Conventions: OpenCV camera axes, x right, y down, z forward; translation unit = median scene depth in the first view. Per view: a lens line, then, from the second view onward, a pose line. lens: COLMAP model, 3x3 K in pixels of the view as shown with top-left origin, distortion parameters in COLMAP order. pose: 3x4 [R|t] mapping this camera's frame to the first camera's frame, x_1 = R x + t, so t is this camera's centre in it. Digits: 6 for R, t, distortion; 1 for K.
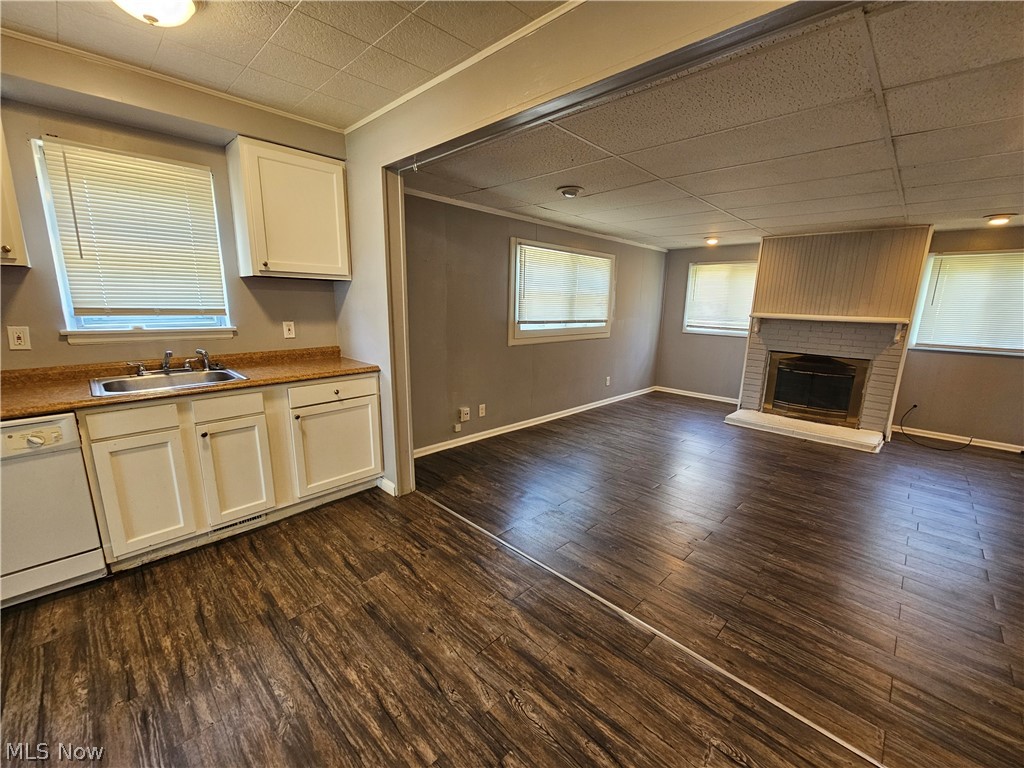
lens RADIAL K [[414.4, 0, 523.4], [0, 414.4, 387.3], [0, 0, 1]] dist [0.002413, 0.000292]
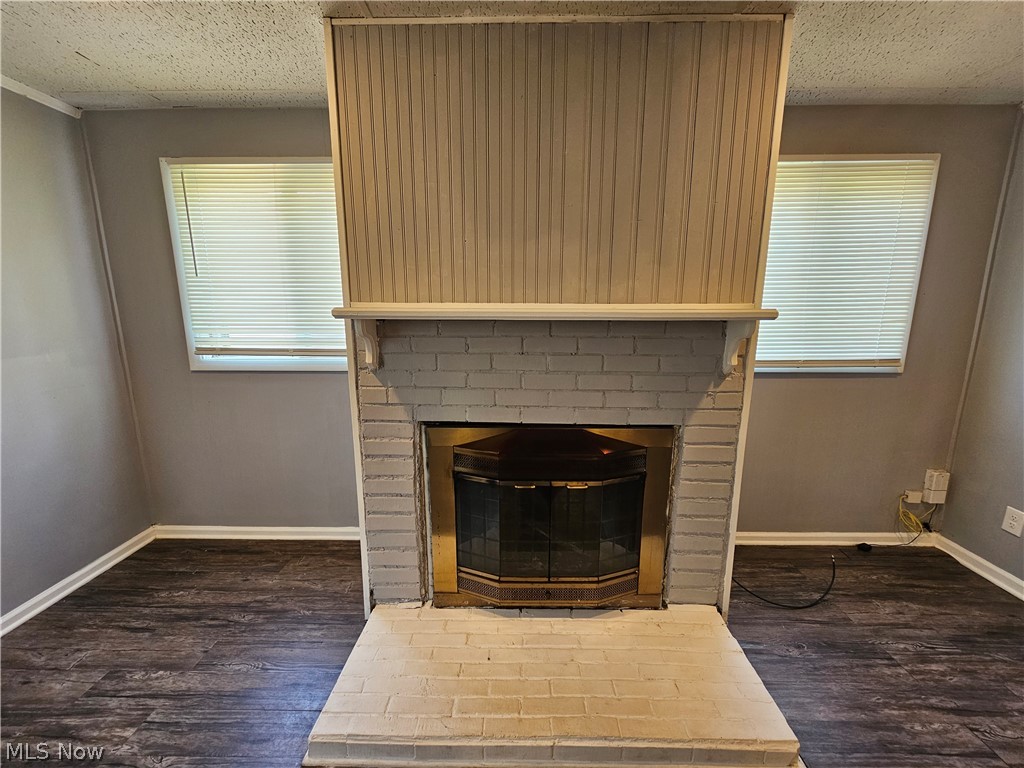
lens RADIAL K [[423.7, 0, 512.4], [0, 423.7, 386.4], [0, 0, 1]] dist [0.000310, 0.000276]
pose [[0.744891, -0.144906, 0.651260, 0.471982], [0.154090, 0.987104, 0.043389, -0.126596], [-0.649149, 0.068033, 0.757613, 0.762881]]
